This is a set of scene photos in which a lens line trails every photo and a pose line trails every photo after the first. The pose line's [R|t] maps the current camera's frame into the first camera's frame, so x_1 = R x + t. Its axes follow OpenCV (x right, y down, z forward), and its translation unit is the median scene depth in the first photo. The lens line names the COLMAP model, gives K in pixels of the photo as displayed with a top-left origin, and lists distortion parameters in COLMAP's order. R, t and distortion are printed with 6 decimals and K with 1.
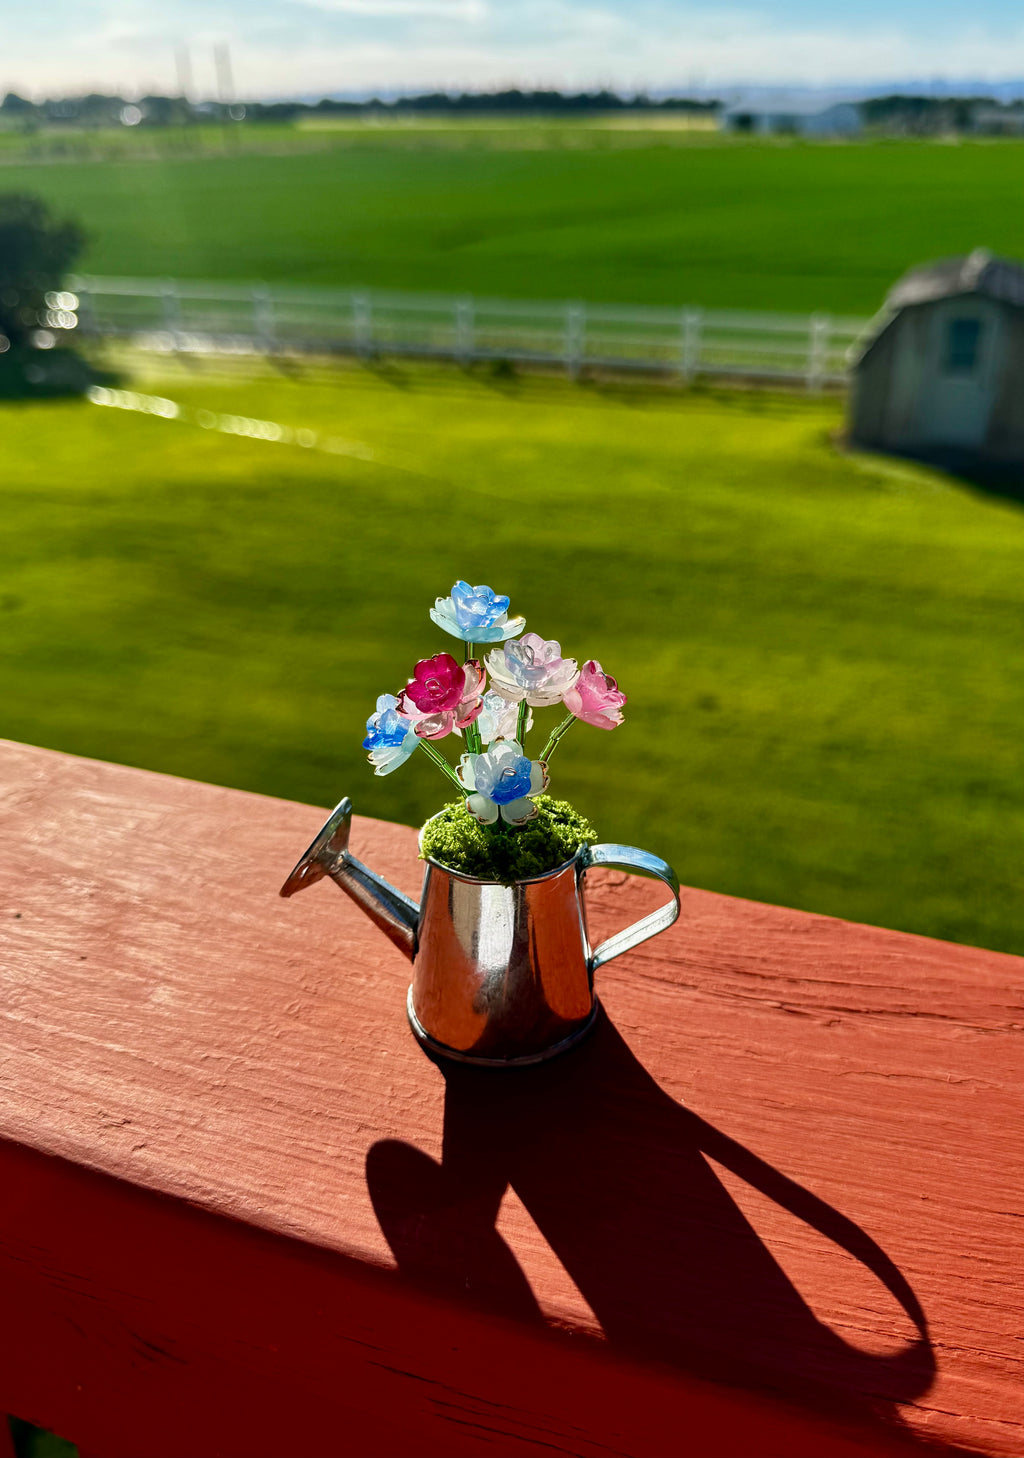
lens RADIAL K [[1242.7, 0, 556.4], [0, 1242.7, 725.0], [0, 0, 1]] dist [0.126876, -0.418602]
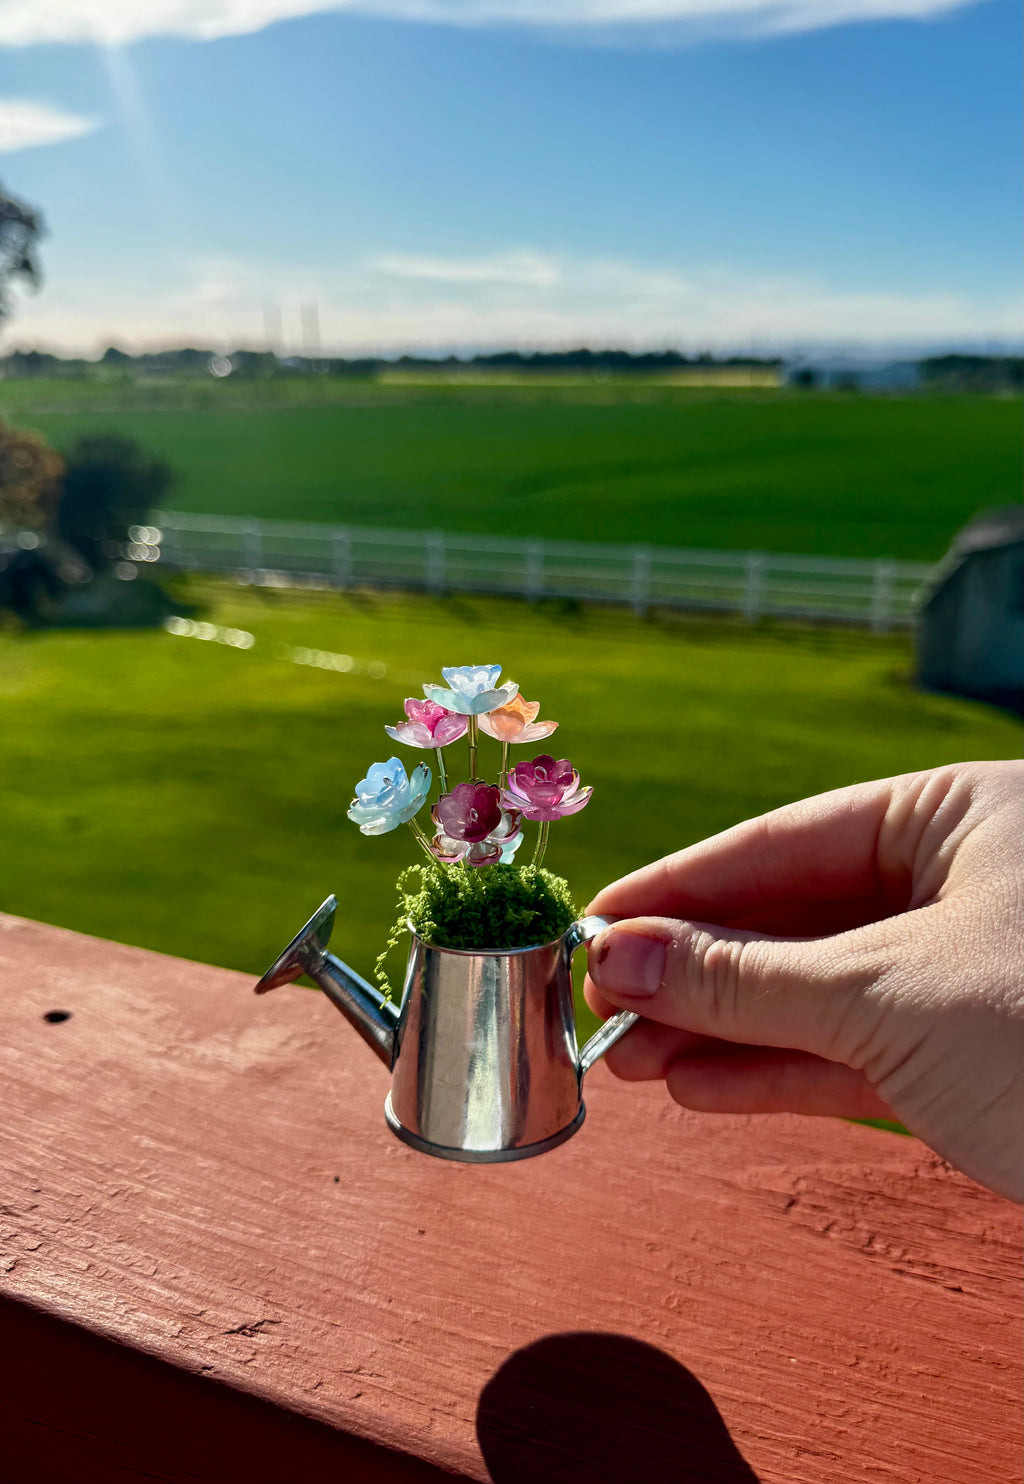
lens RADIAL K [[1267.1, 0, 533.3], [0, 1267.1, 741.1], [0, 0, 1]] dist [0.013452, -0.109711]
pose [[0.998640, 0.019494, -0.048353, -0.246437], [-0.027435, 0.985158, -0.169443, -0.011272], [0.044332, 0.170539, 0.984353, 0.034083]]
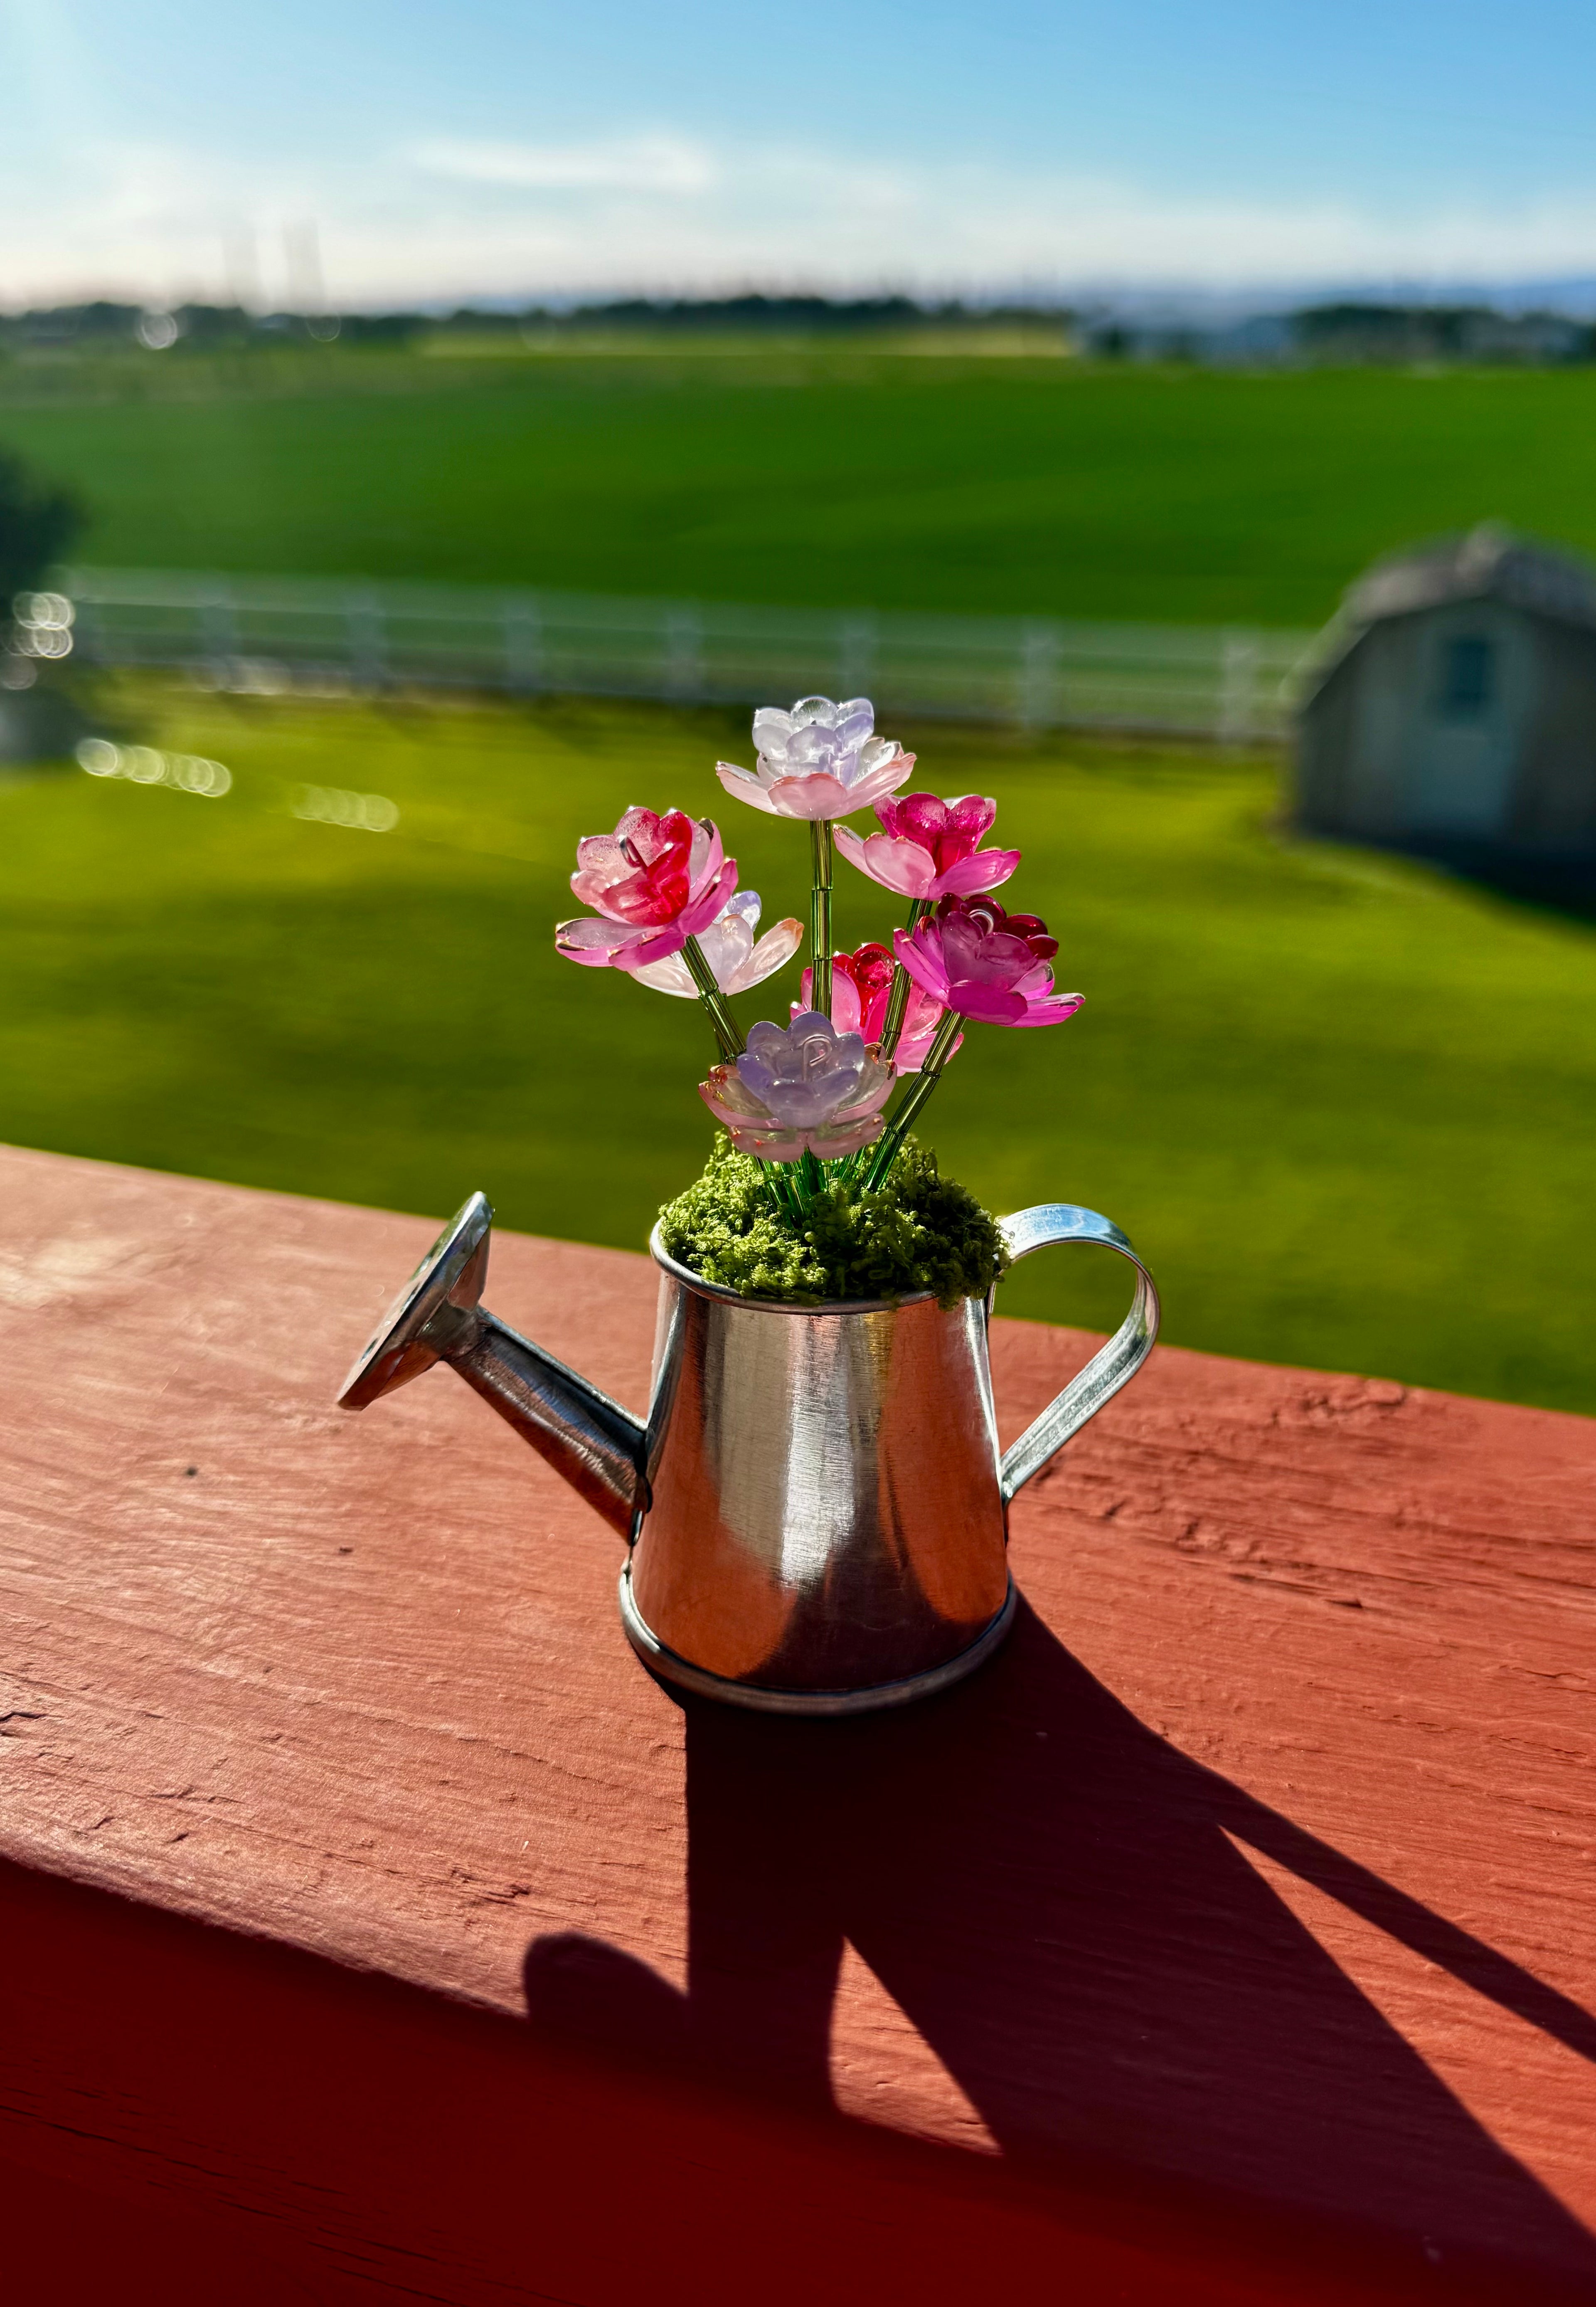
lens RADIAL K [[1954.6, 0, 841.8], [0, 1954.6, 1146.0], [0, 0, 1]] dist [0.104341, -0.376539]
pose [[0.999737, -0.006789, 0.021911, -0.194146], [0.008388, 0.997242, -0.073748, 0.085250], [-0.021350, 0.073912, 0.997036, 0.227297]]
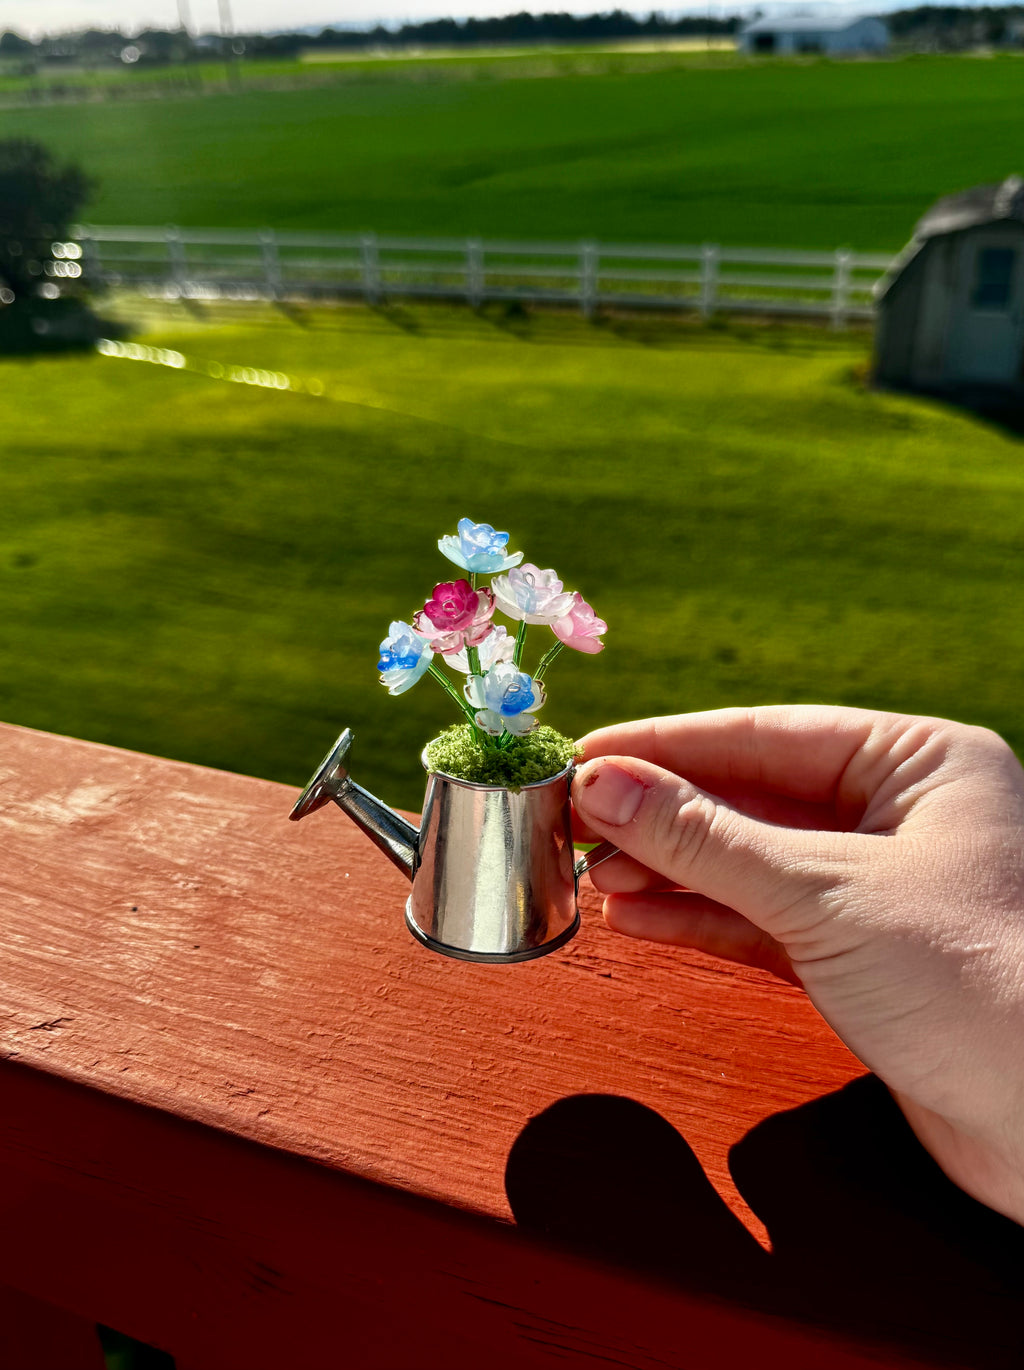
lens RADIAL K [[1272.0, 0, 507.2], [0, 1272.0, 735.9], [0, 0, 1]] dist [0.156980, -0.418880]
pose [[0.998831, -0.006660, -0.047883, -0.032657], [0.009074, 0.998688, 0.050394, -0.061616], [0.047485, -0.050769, 0.997581, -0.147859]]
